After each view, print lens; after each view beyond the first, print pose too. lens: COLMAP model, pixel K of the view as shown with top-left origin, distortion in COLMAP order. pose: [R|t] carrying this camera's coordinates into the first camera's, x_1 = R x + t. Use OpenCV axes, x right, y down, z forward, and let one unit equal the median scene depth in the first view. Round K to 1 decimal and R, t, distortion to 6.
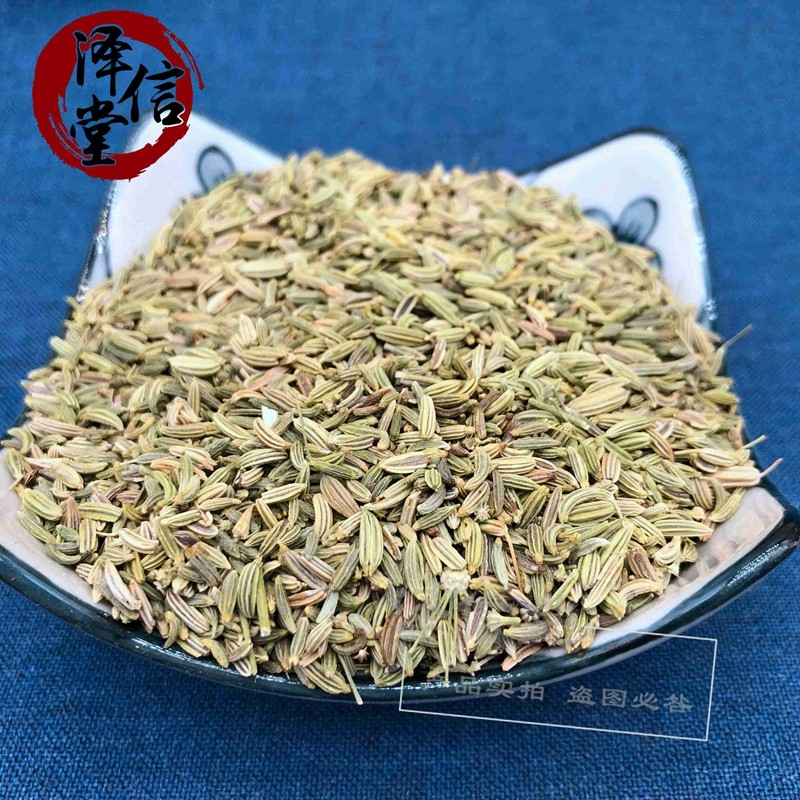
lens RADIAL K [[903.4, 0, 399.7], [0, 903.4, 401.9], [0, 0, 1]] dist [-0.025195, 0.000000]
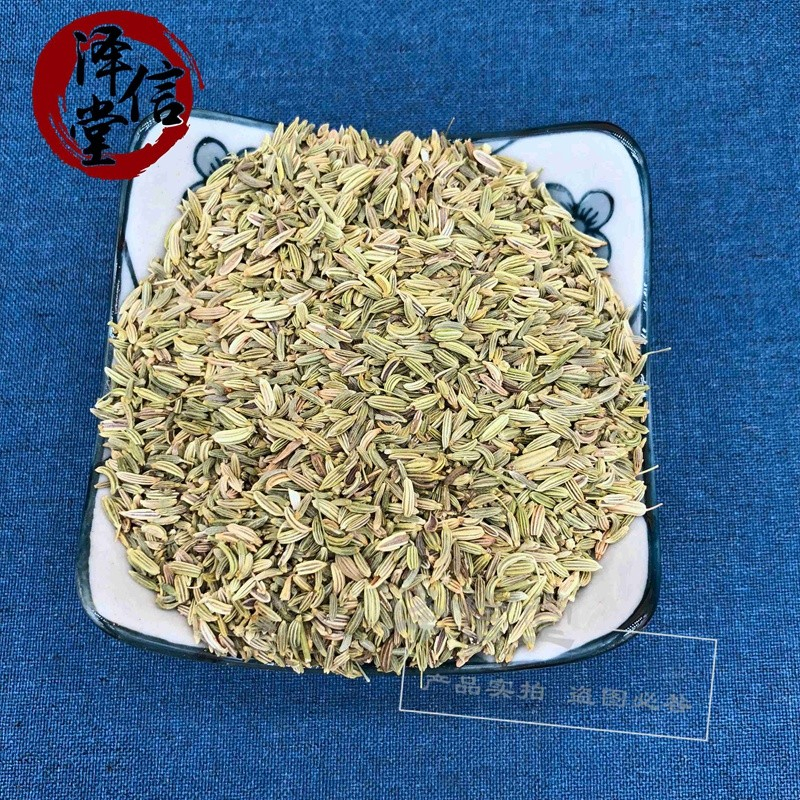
lens RADIAL K [[903.4, 0, 396.3], [0, 903.4, 403.0], [0, 0, 1]] dist [-0.025195, 0.000000]
pose [[0.999738, -0.022299, 0.005199, 0.007843], [0.016397, 0.855716, 0.517186, -0.822713], [-0.015981, -0.516965, 0.855857, -0.116083]]
